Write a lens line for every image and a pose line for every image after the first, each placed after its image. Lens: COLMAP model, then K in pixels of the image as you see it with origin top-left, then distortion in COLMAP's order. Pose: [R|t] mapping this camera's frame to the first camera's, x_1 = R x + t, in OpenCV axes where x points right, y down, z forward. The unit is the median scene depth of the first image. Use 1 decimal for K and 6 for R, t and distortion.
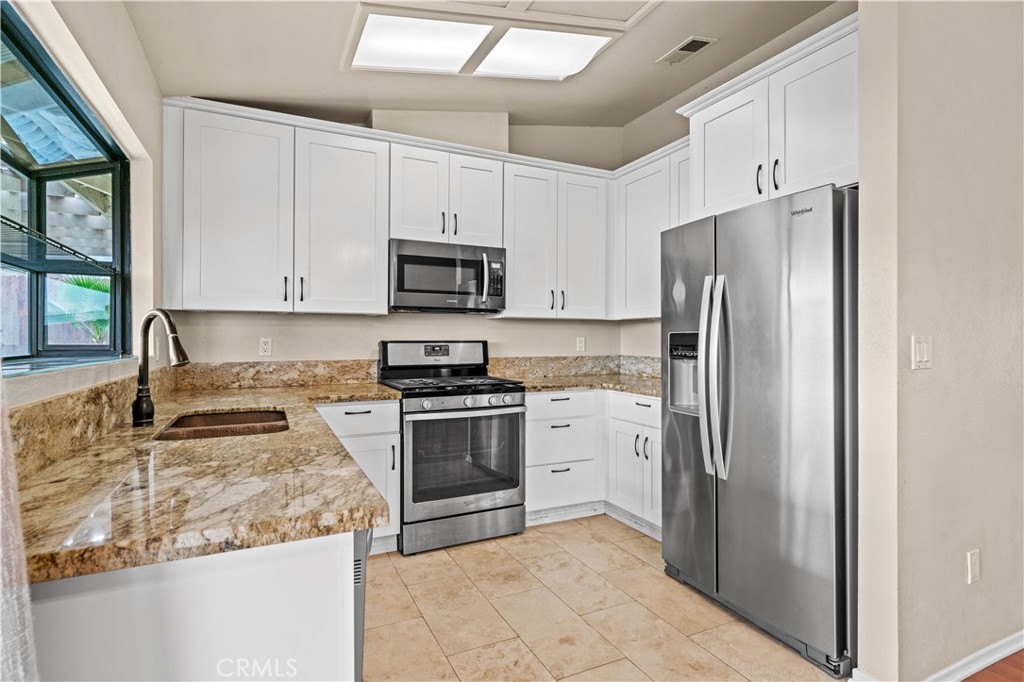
lens RADIAL K [[504.2, 0, 512.0], [0, 504.2, 341.0], [0, 0, 1]] dist [0.000435, 0.000519]
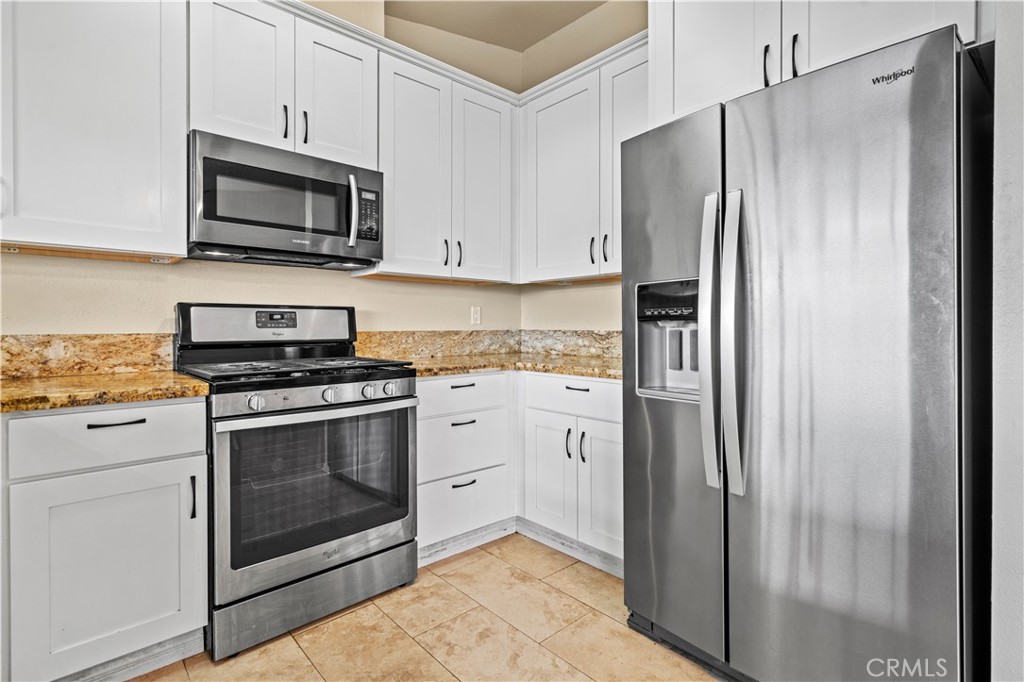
lens RADIAL K [[493.1, 0, 509.0], [0, 493.1, 330.2], [0, 0, 1]] dist [0.000247, 0.000431]
pose [[0.960332, -0.005841, 0.278796, -0.039366], [0.004667, 0.999977, 0.004874, 0.034347], [-0.278819, -0.003380, 0.960338, 0.316339]]
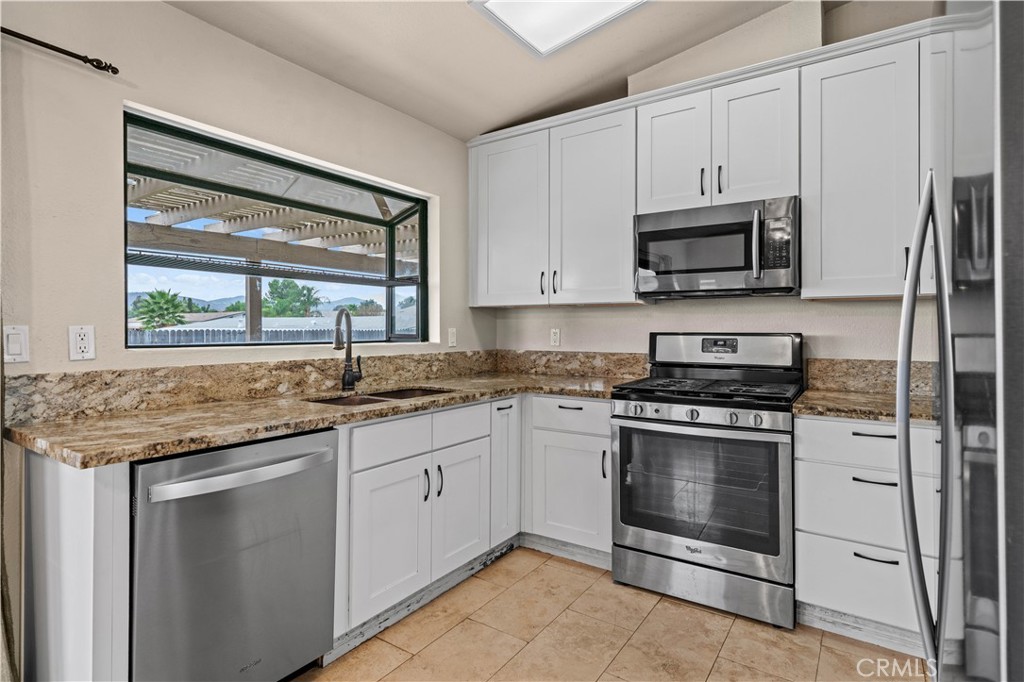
lens RADIAL K [[520.6, 0, 513.7], [0, 520.6, 324.9], [0, 0, 1]] dist [0.000295, 0.000109]
pose [[0.506206, -0.006994, -0.862384, 0.420078], [-0.006129, 0.999913, -0.011708, -0.001581], [0.862391, 0.011212, 0.506119, 0.351940]]
